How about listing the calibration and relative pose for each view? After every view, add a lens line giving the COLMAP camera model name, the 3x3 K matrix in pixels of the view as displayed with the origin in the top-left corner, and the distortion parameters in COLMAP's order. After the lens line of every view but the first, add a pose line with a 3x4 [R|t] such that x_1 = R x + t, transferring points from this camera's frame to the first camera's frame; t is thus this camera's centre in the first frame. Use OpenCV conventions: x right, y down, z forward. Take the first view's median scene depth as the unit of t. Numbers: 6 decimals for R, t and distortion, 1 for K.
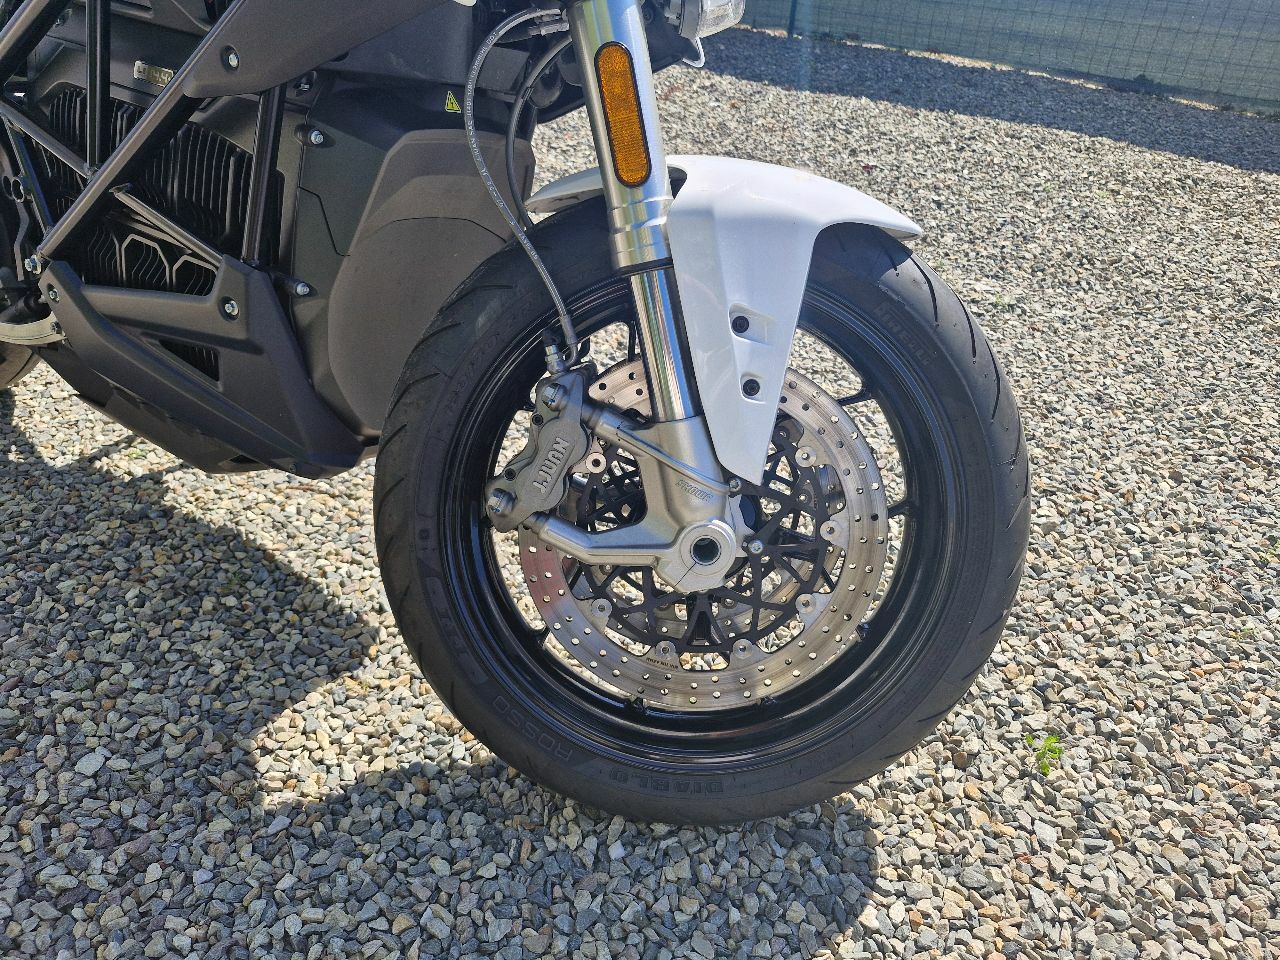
lens RADIAL K [[896.5, 0, 640.0], [0, 896.5, 480.0], [0, 0, 1]] dist [0.033963, -0.019092]
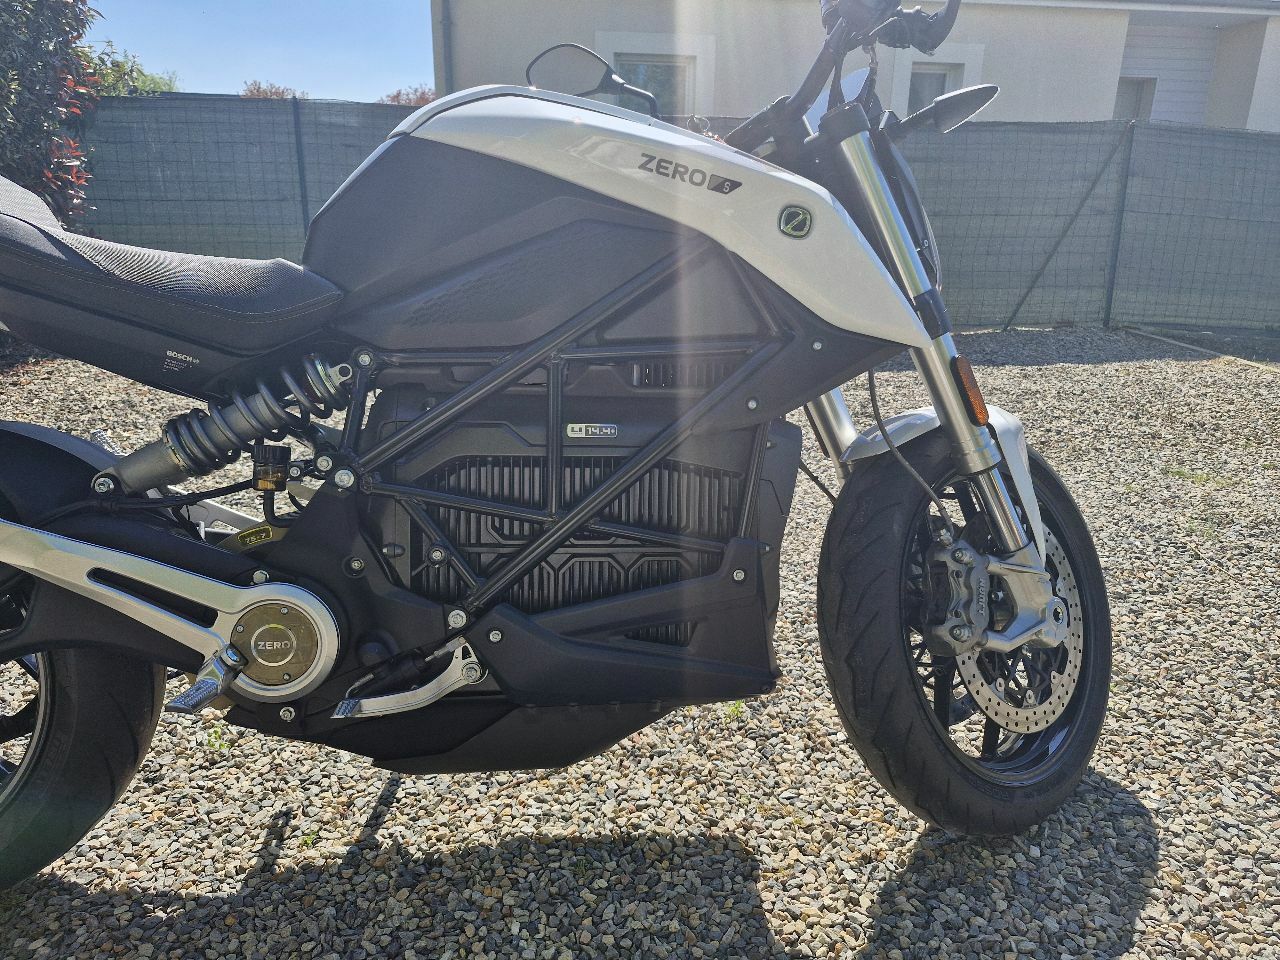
lens RADIAL K [[896.5, 0, 640.0], [0, 896.5, 480.0], [0, 0, 1]] dist [0.033963, -0.019092]
pose [[0.758371, -0.226229, 0.611305, -0.985875], [0.373345, 0.919520, -0.122871, -0.158357], [-0.534310, 0.321409, 0.781799, -0.004367]]
